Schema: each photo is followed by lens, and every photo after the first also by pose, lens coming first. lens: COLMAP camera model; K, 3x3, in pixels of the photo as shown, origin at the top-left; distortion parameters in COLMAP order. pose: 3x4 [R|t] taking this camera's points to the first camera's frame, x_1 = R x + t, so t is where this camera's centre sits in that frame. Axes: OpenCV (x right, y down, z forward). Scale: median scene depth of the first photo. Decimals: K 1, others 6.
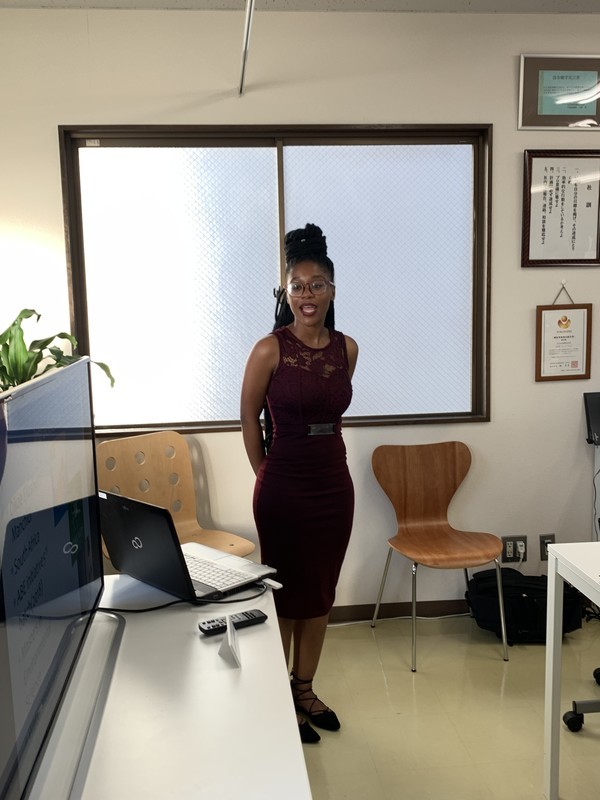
lens RADIAL K [[769.4, 0, 290.0], [0, 769.4, 394.7], [0, 0, 1]] dist [-0.008949, 0.000000]
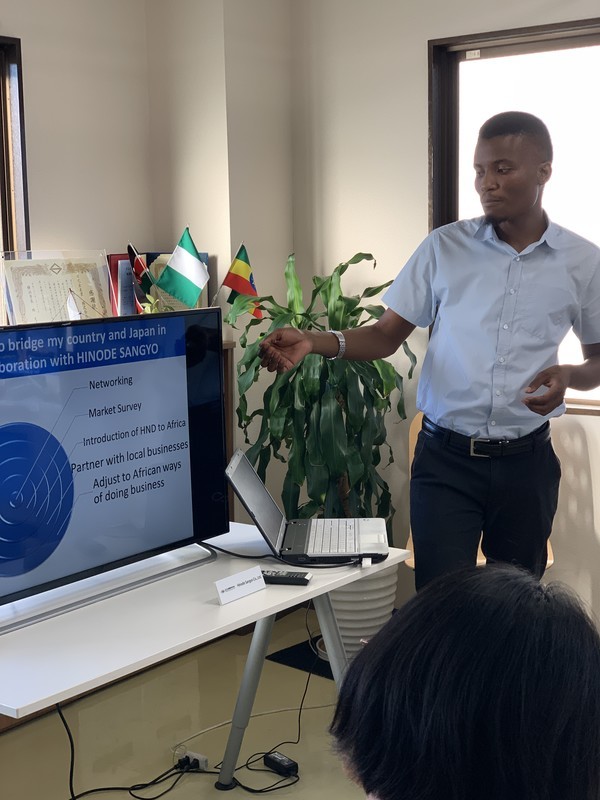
lens RADIAL K [[1178.1, 0, 293.7], [0, 1178.1, 365.0], [0, 0, 1]] dist [0.008960, 0.000000]
pose [[0.734967, 0.078645, -0.673527, 0.493126], [-0.080475, 0.996348, 0.028524, -0.012374], [0.673311, 0.033238, 0.738612, -0.068088]]
